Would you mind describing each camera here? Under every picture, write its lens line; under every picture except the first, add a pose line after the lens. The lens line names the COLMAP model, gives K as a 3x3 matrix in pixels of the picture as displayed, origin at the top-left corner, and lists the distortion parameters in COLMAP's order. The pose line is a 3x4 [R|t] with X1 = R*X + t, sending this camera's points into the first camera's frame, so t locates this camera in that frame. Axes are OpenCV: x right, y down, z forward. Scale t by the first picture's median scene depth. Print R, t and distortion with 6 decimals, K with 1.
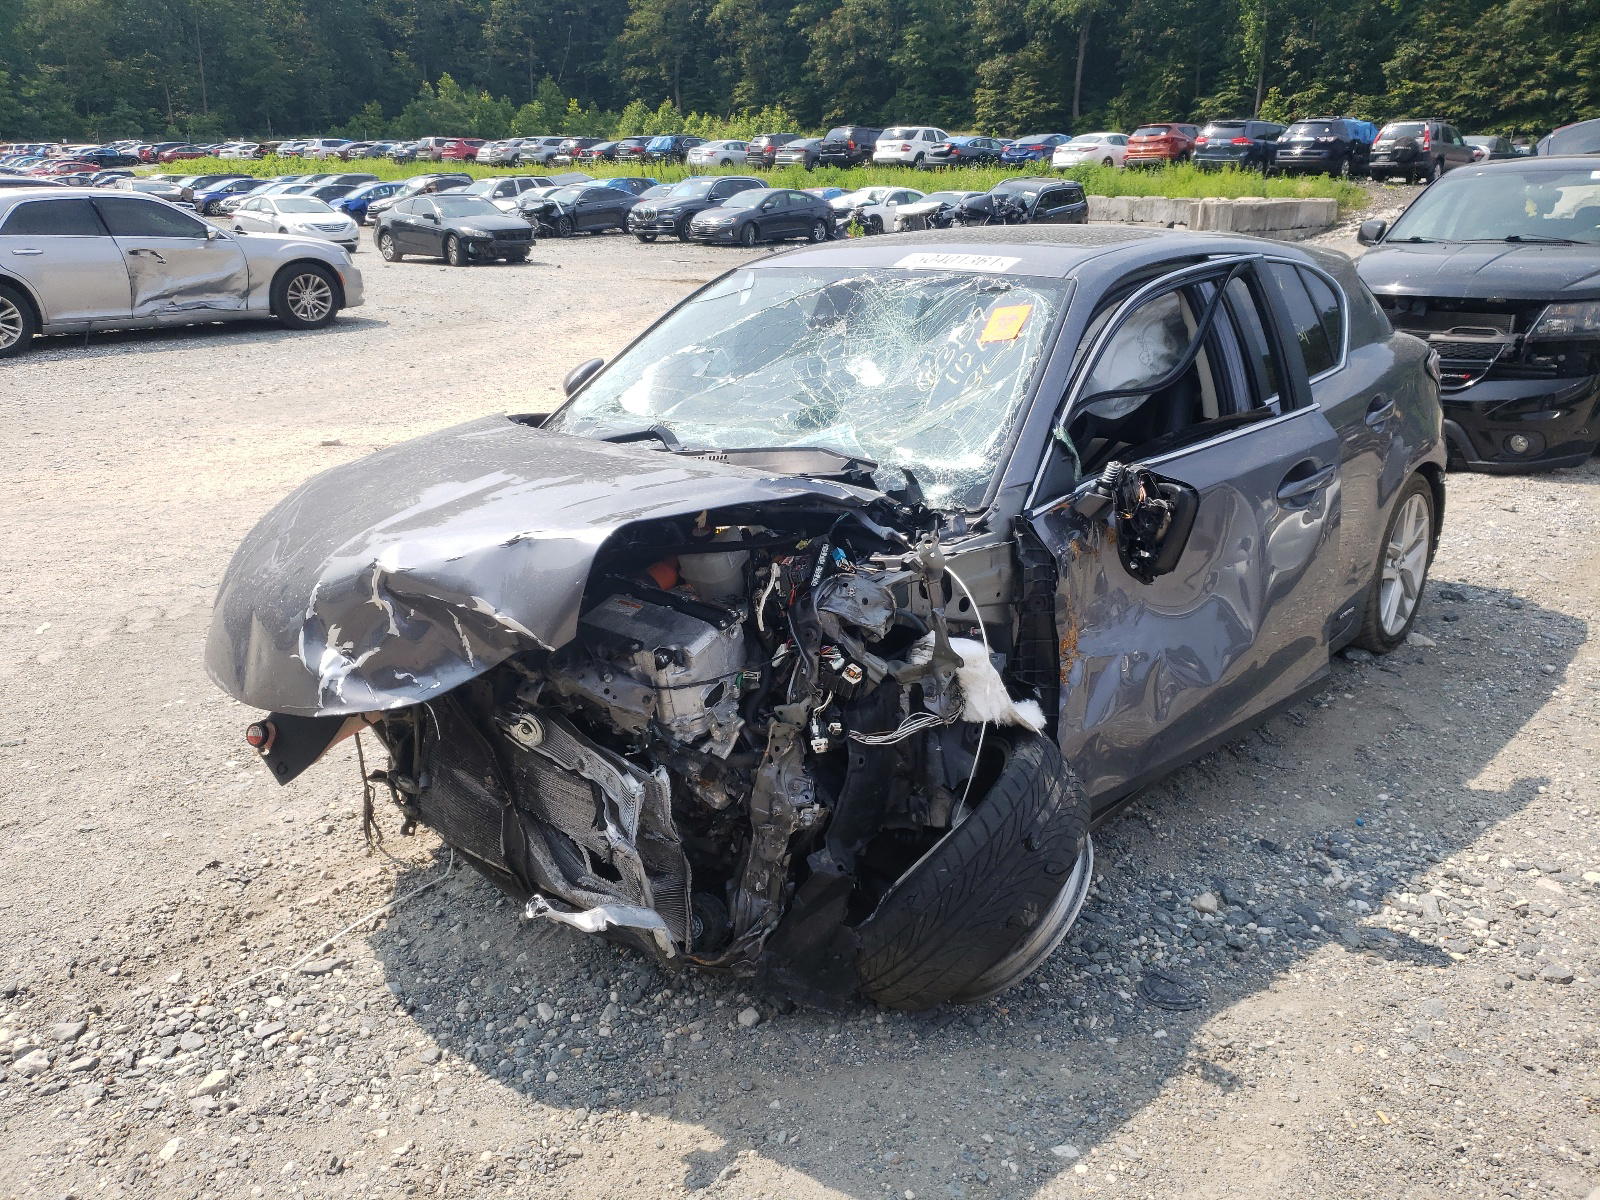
lens RADIAL K [[1216.3, 0, 794.7], [0, 1216.3, 610.3], [0, 0, 1]] dist [0.031772, -0.019756]
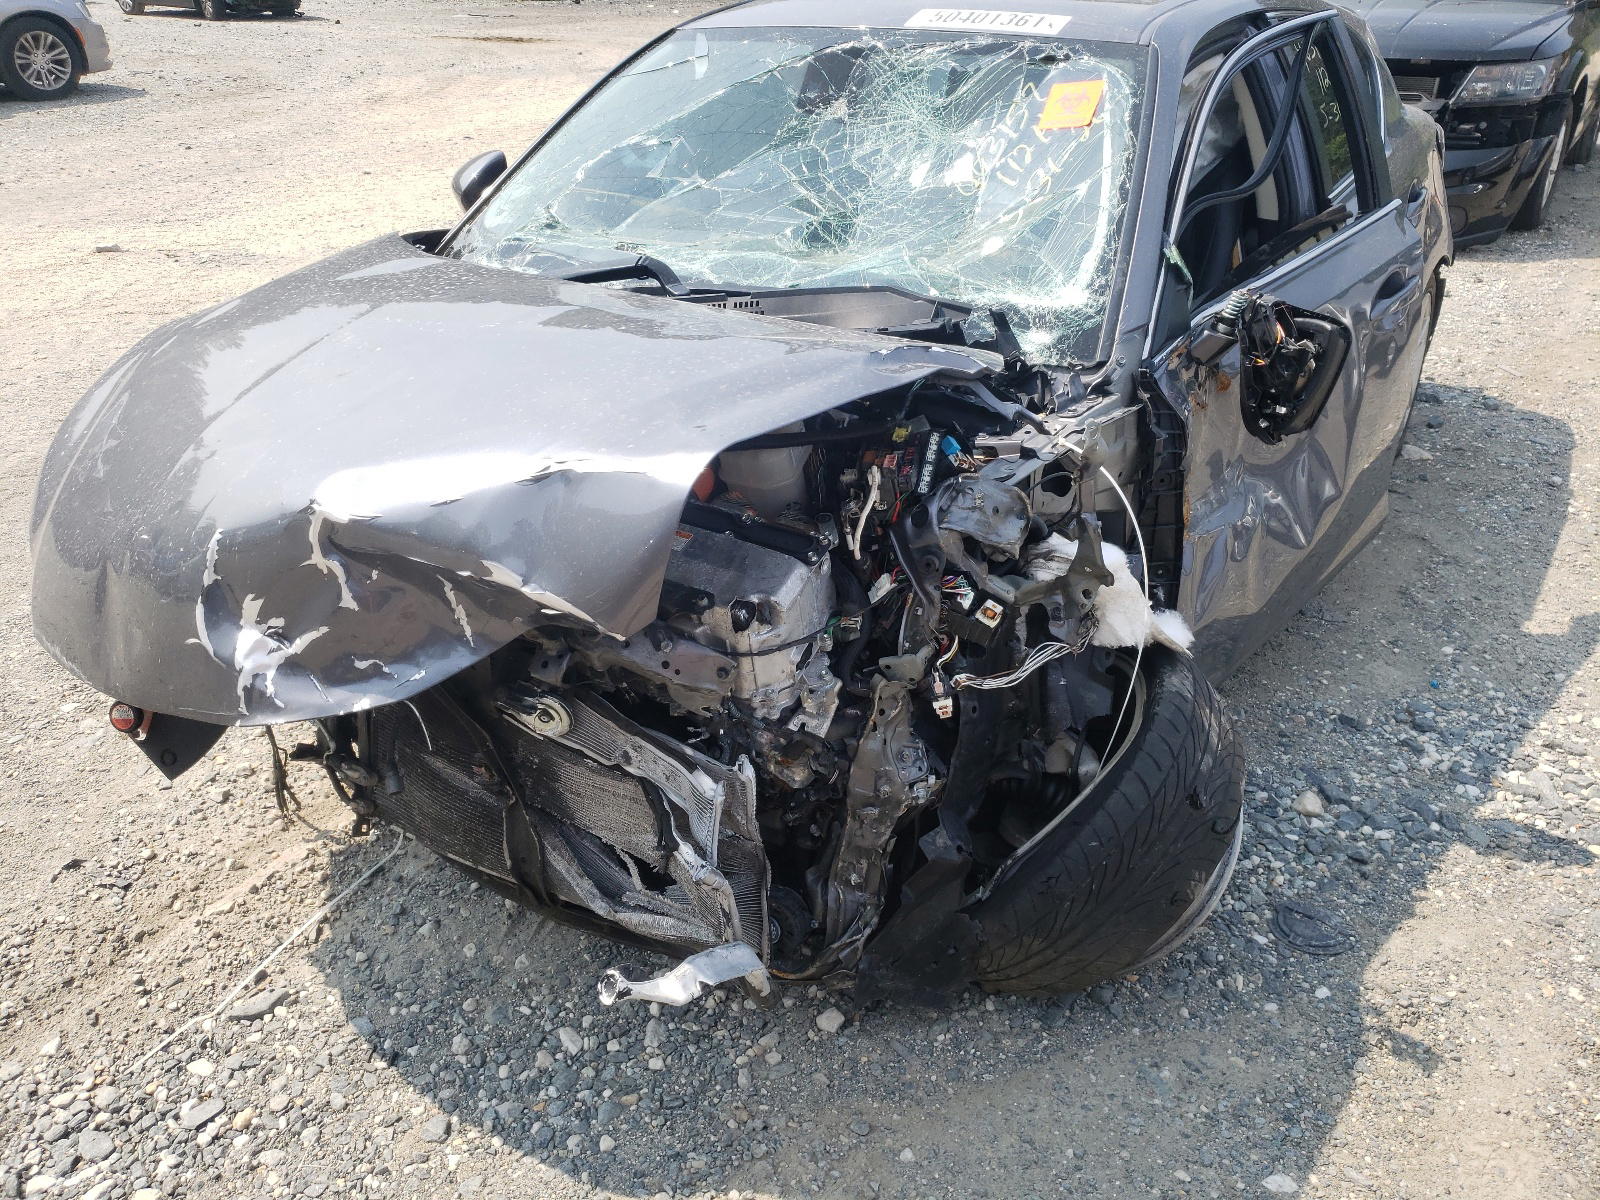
lens RADIAL K [[1216.3, 0, 801.4], [0, 1216.3, 588.4], [0, 0, 1]] dist [0.031772, -0.019756]
pose [[0.987820, -0.065781, 0.141011, -0.147983], [0.042598, 0.985948, 0.161530, -0.075923], [-0.149655, -0.153555, 0.976742, 0.254743]]
